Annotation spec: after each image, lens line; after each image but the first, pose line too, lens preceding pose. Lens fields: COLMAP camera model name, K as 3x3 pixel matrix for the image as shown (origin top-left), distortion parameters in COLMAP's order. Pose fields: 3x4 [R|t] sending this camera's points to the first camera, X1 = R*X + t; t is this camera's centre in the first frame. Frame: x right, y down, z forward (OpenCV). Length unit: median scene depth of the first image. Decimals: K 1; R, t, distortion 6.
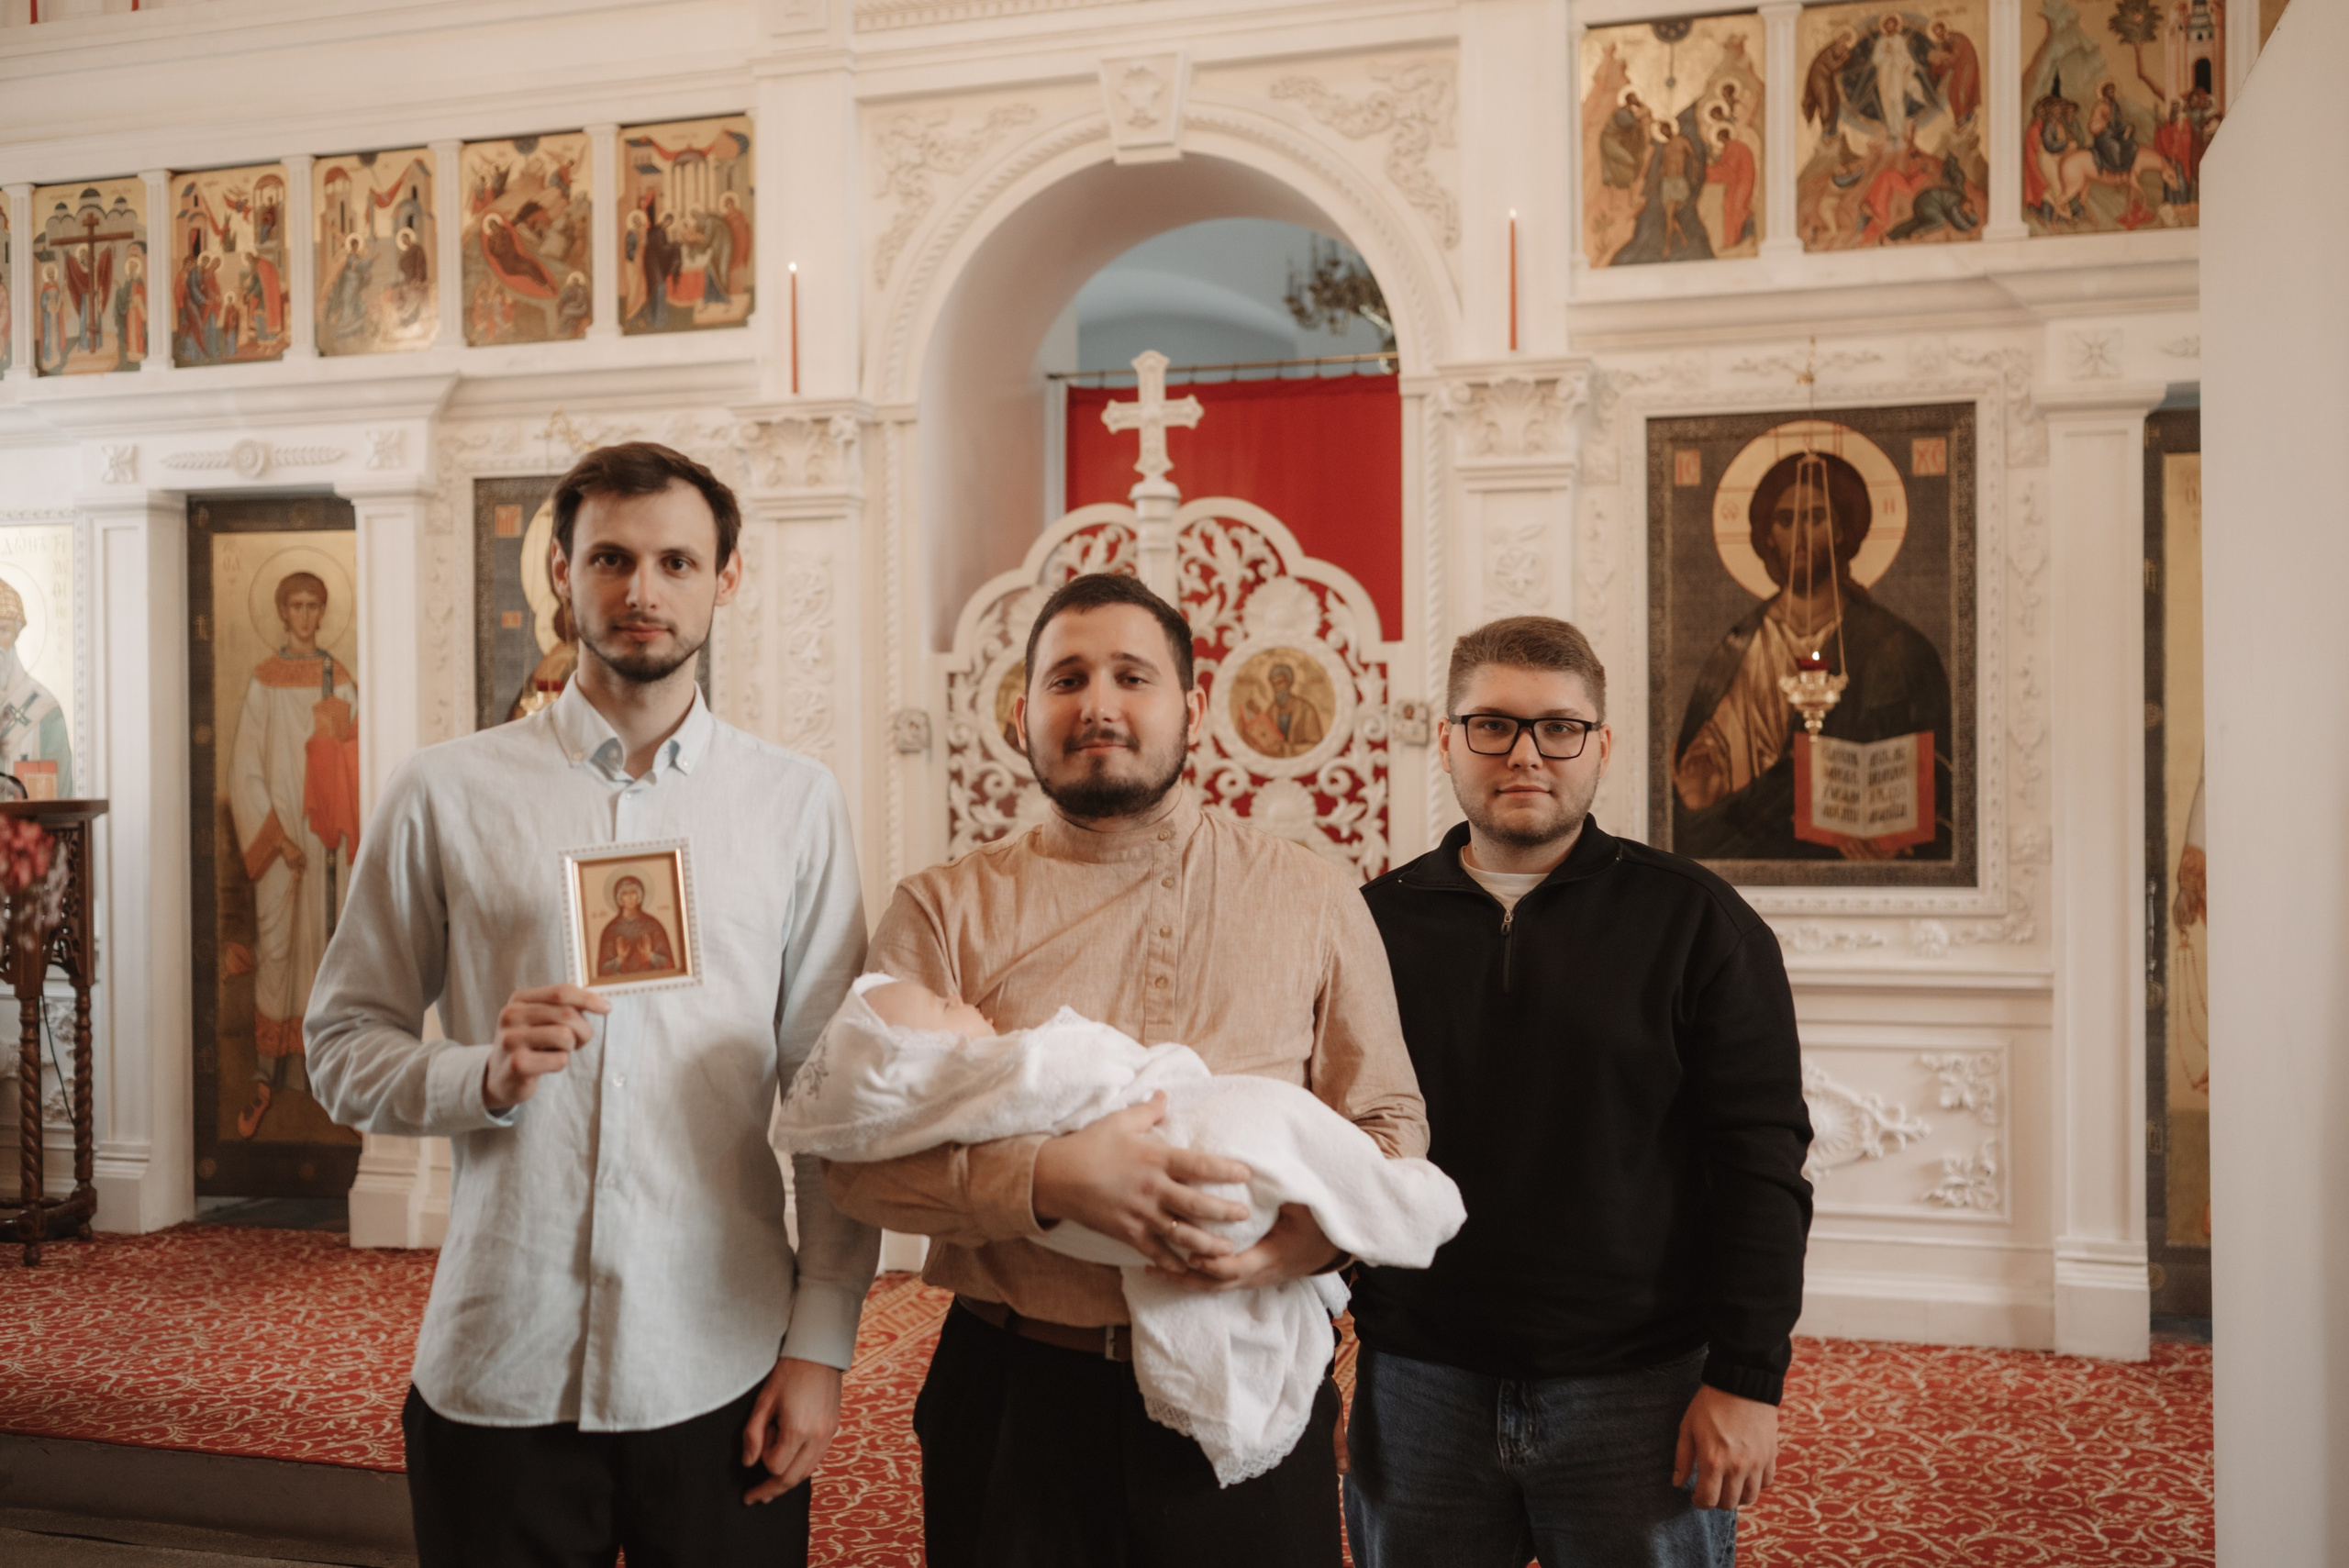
lens RADIAL K [[2235.6, 0, 1178.9], [0, 2235.6, 782.0], [0, 0, 1]] dist [-0.009173, 0.024765]
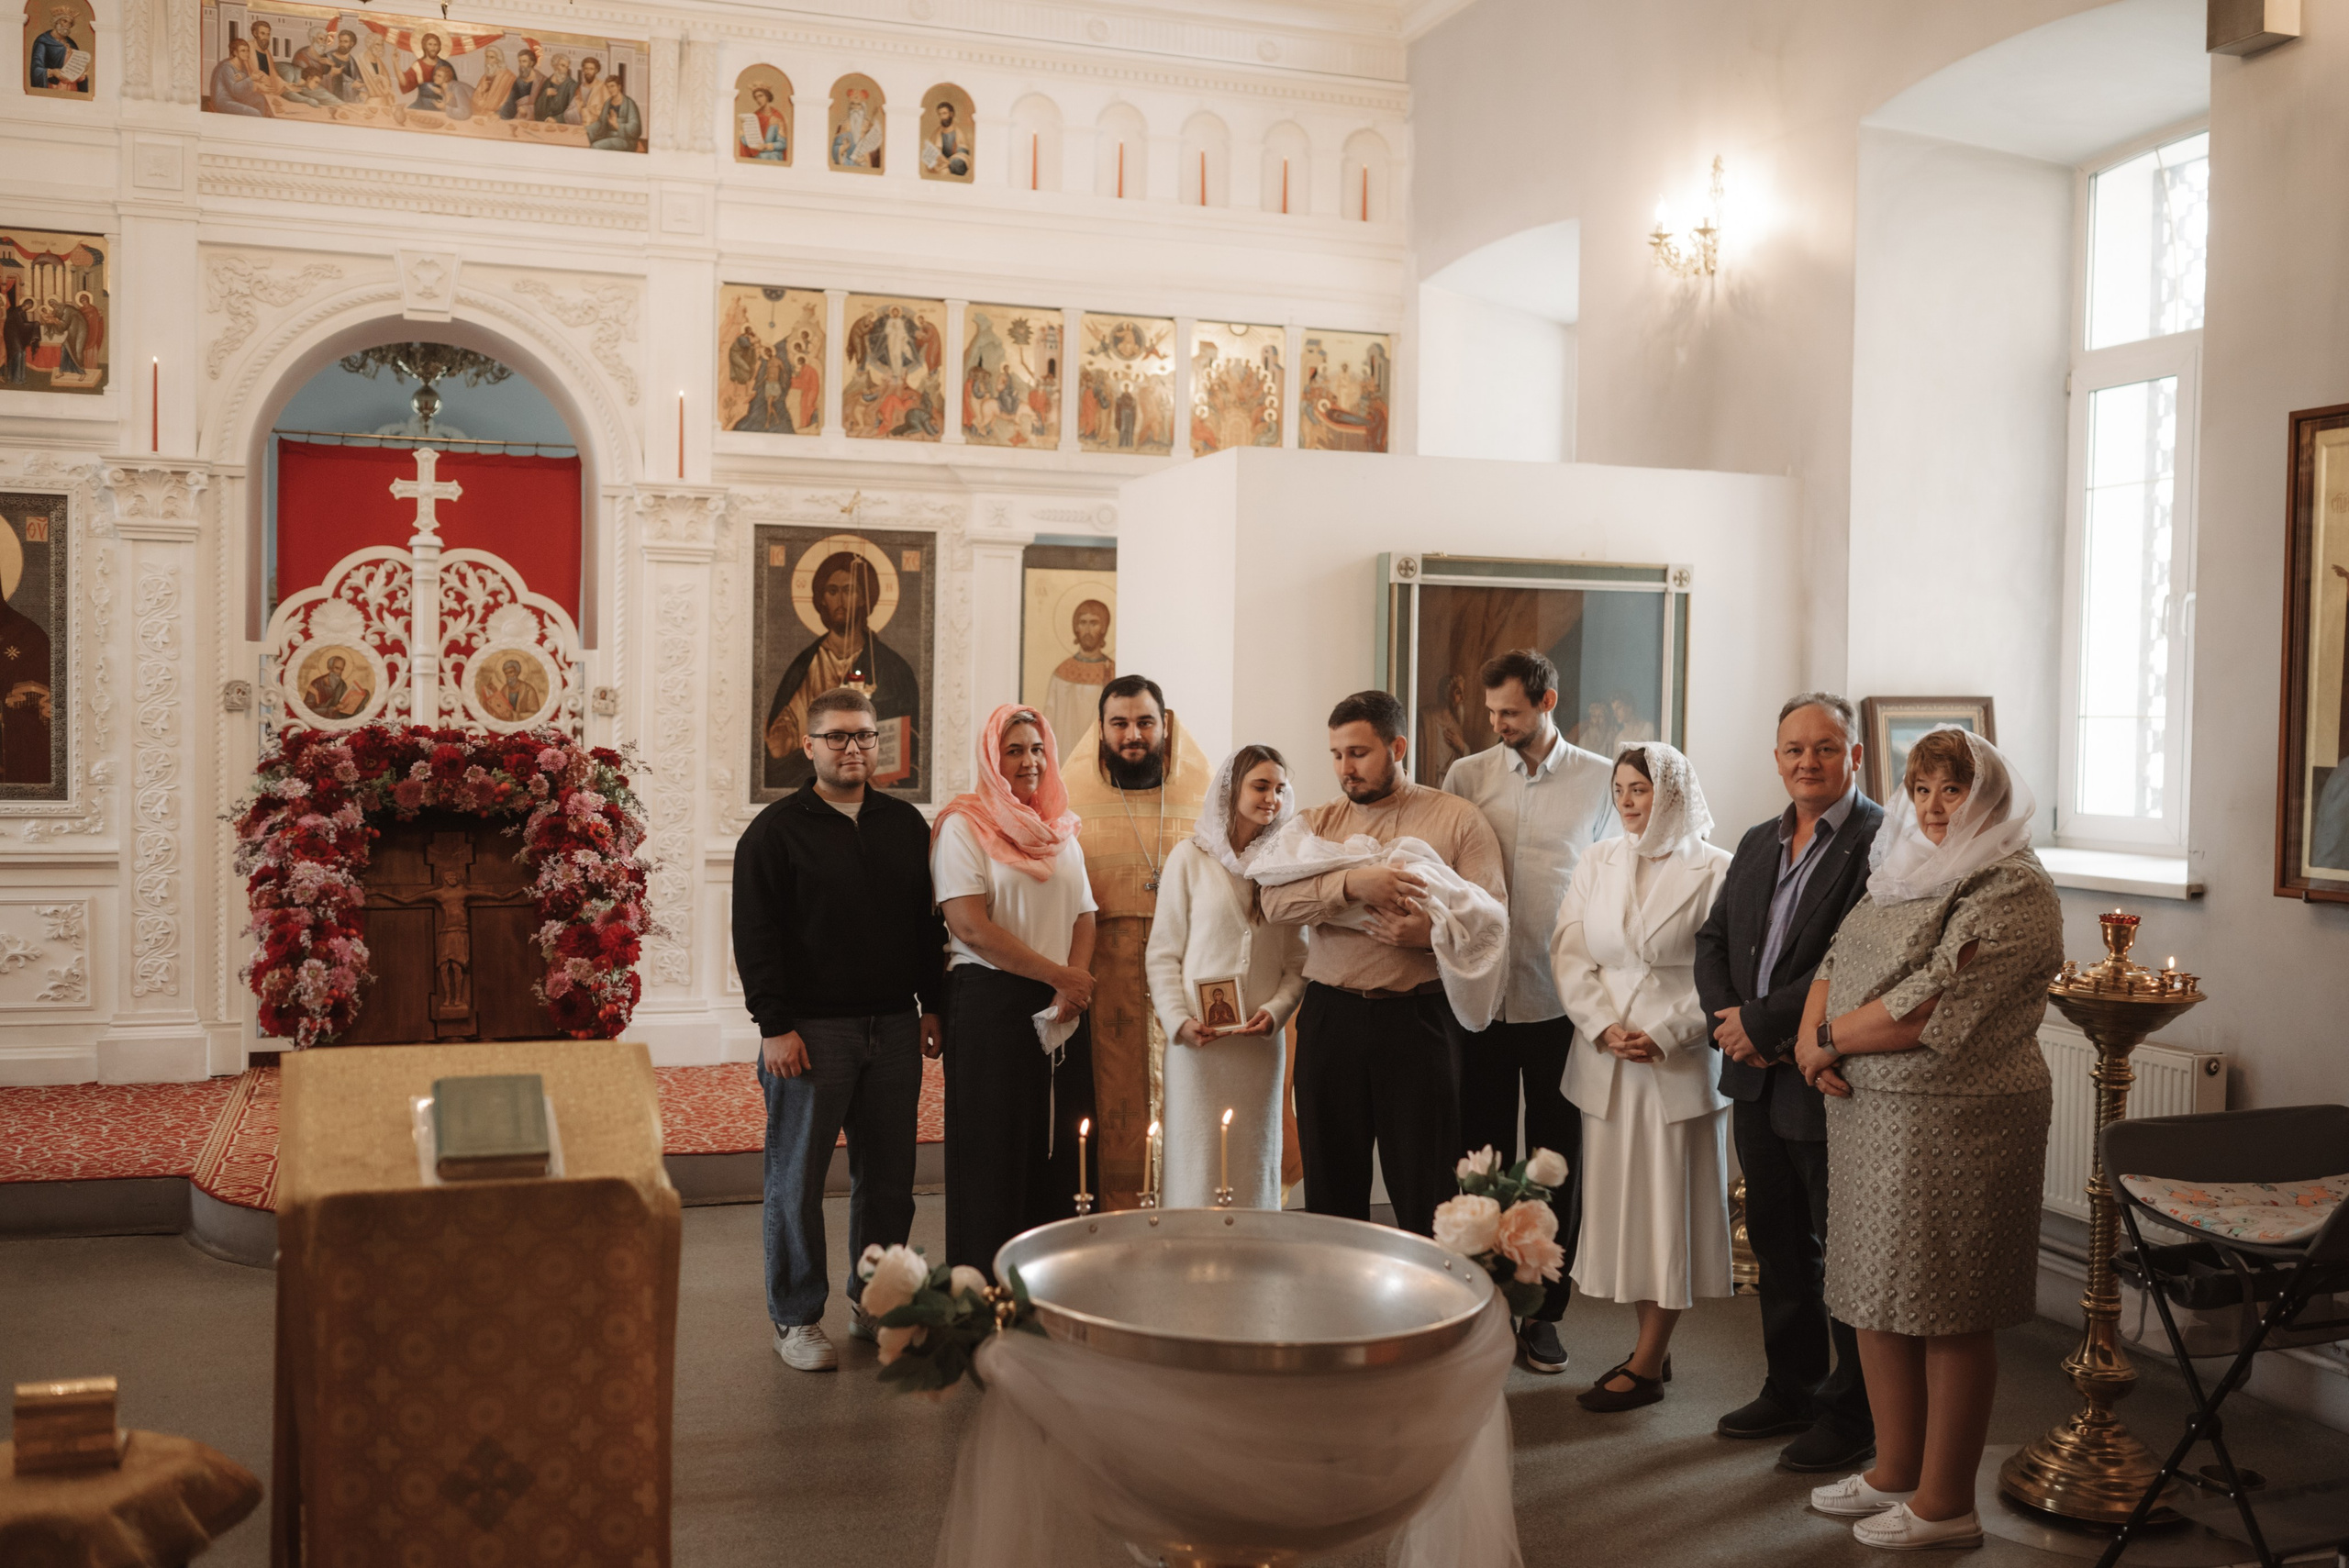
lens RADIAL K [[2220.2, 0, 1167.1], [0, 2220.2, 789.8], [0, 0, 1]] dist [-0.006897, 0.015288]
pose [[0.815837, 0.000649, 0.578281, -0.472144], [-0.022737, 0.999262, 0.030956, -0.021221], [-0.577834, -0.038403, 0.815250, -0.511807]]
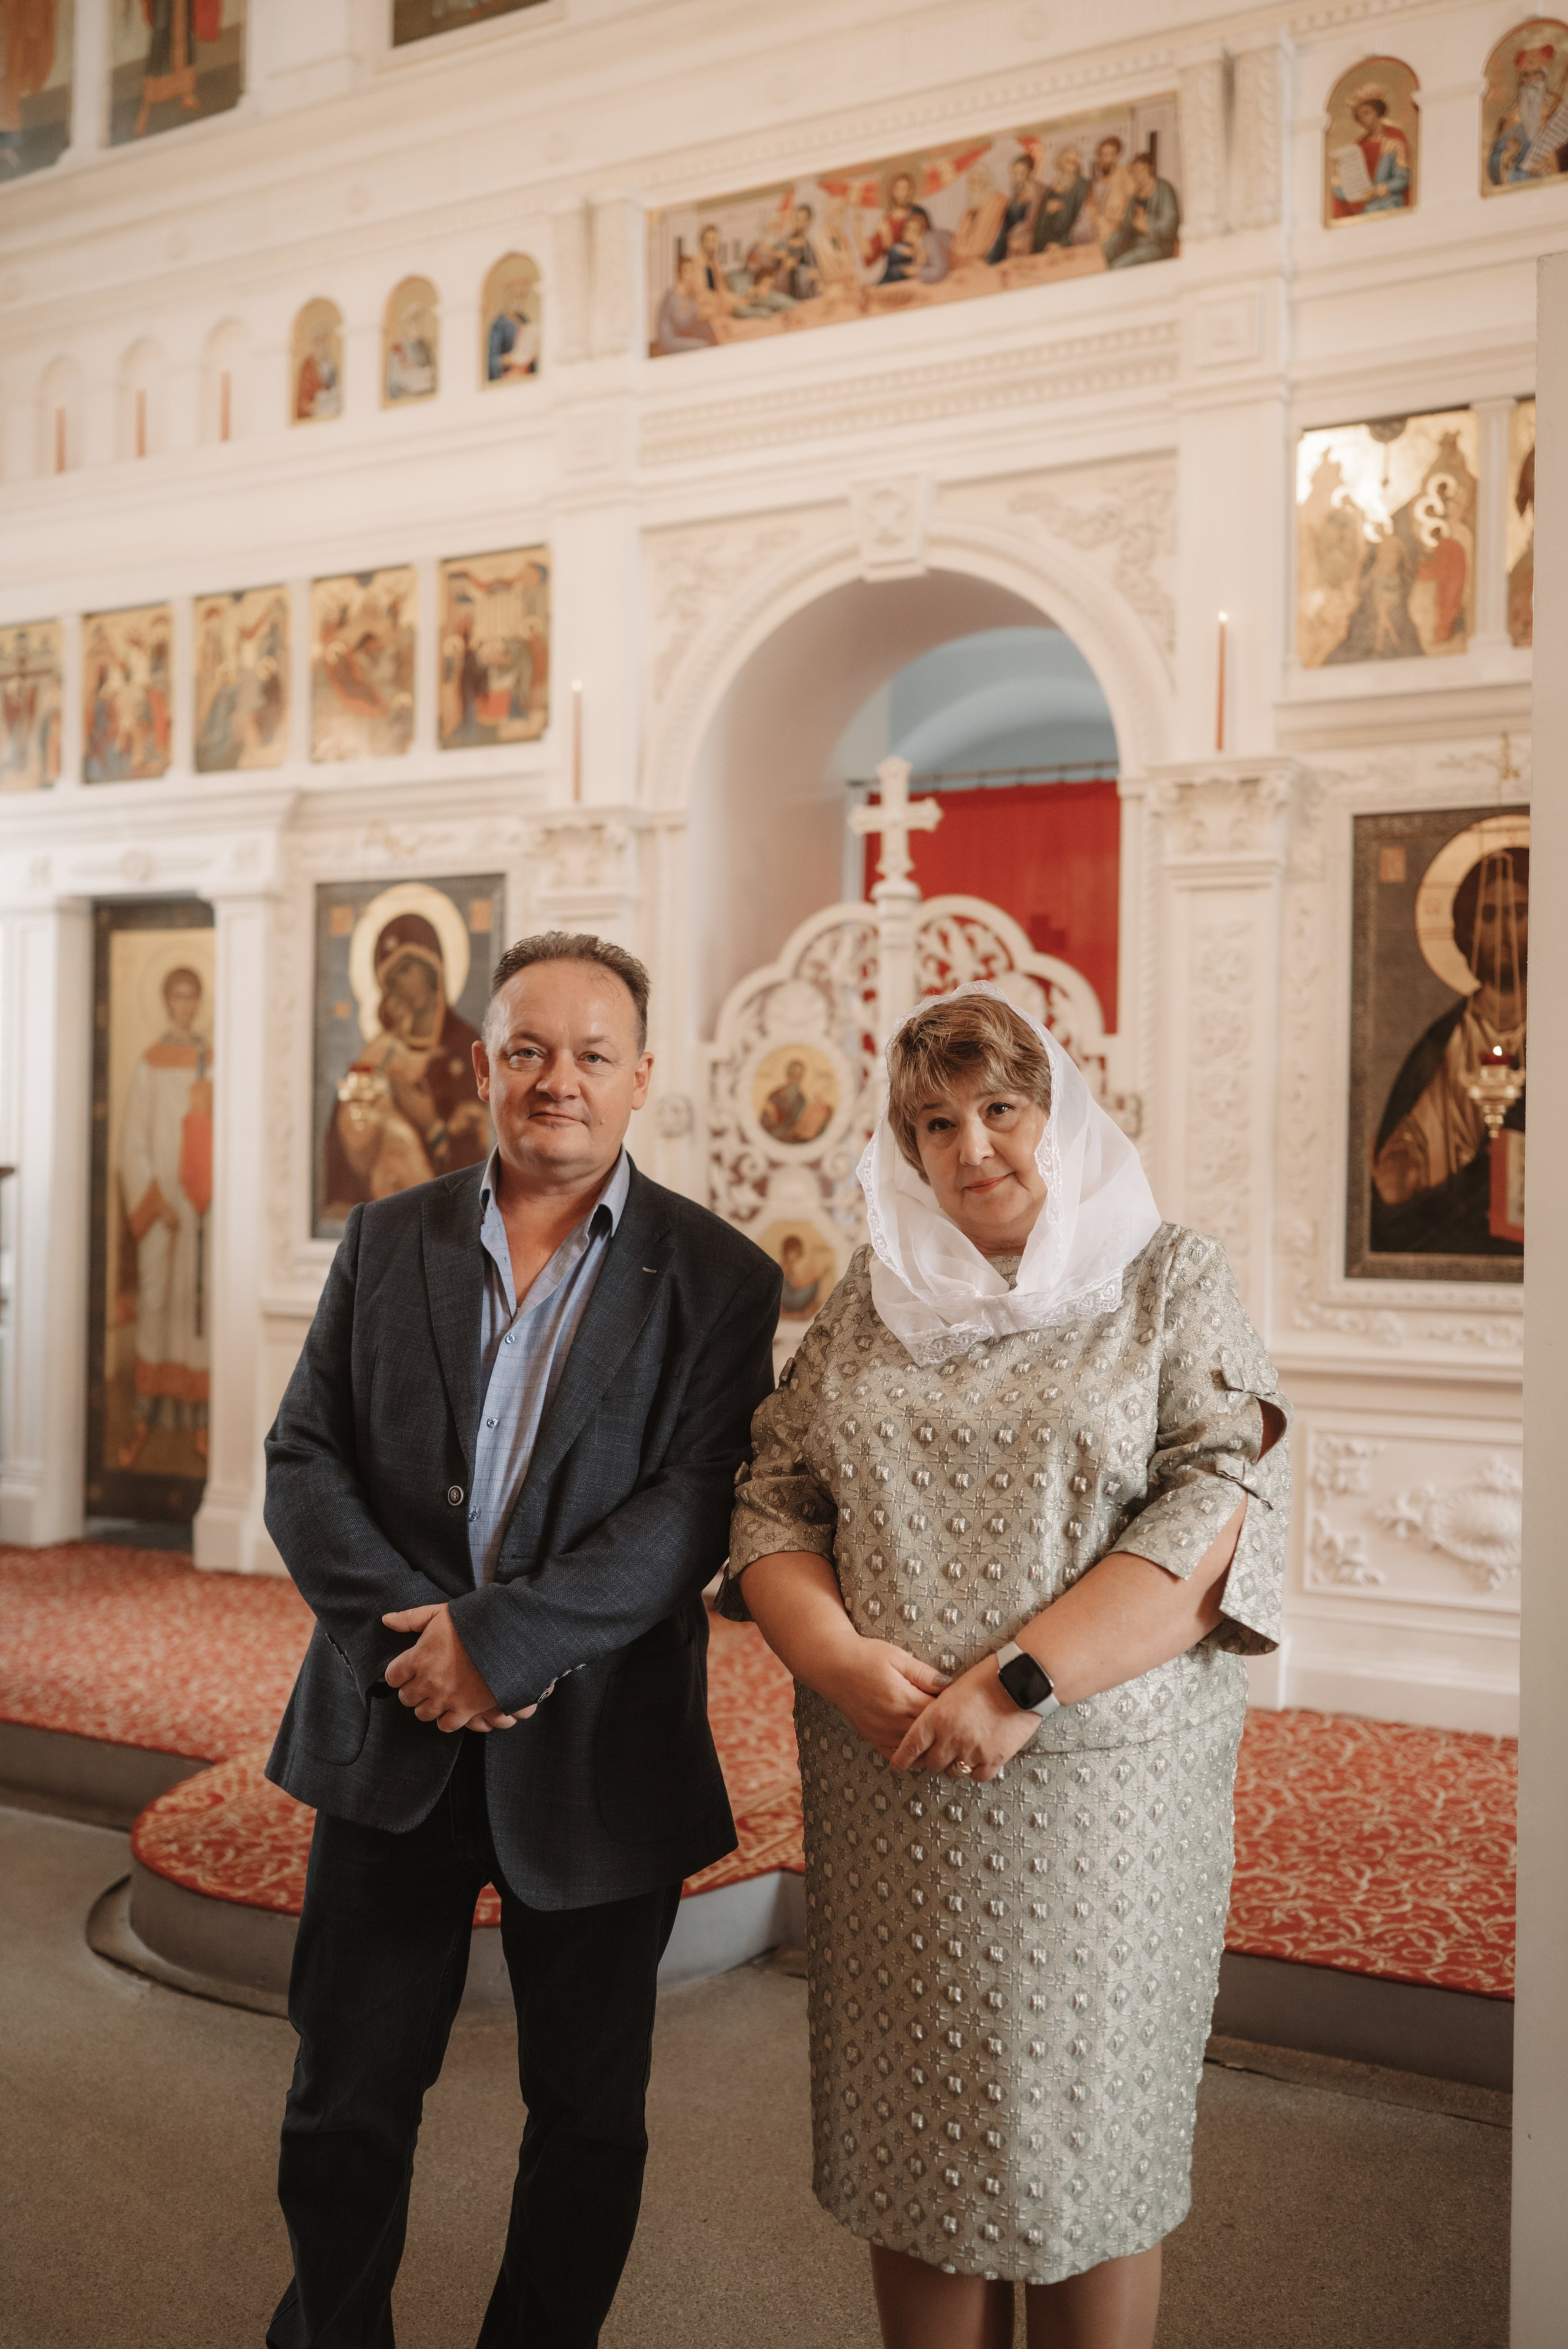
lens RADIAL K [[2220.4, 0, 781.8], [0, 2220.4, 1188.5], [0, 0, 1]] dist [-0.006801, 0.015959]
pose [[0.977678, 0.024251, -0.208705, 0.160688], [-0.024812, 0.999692, -0.000071, 0.011691], [0.208639, 0.005248, 0.977979, -0.032897]]
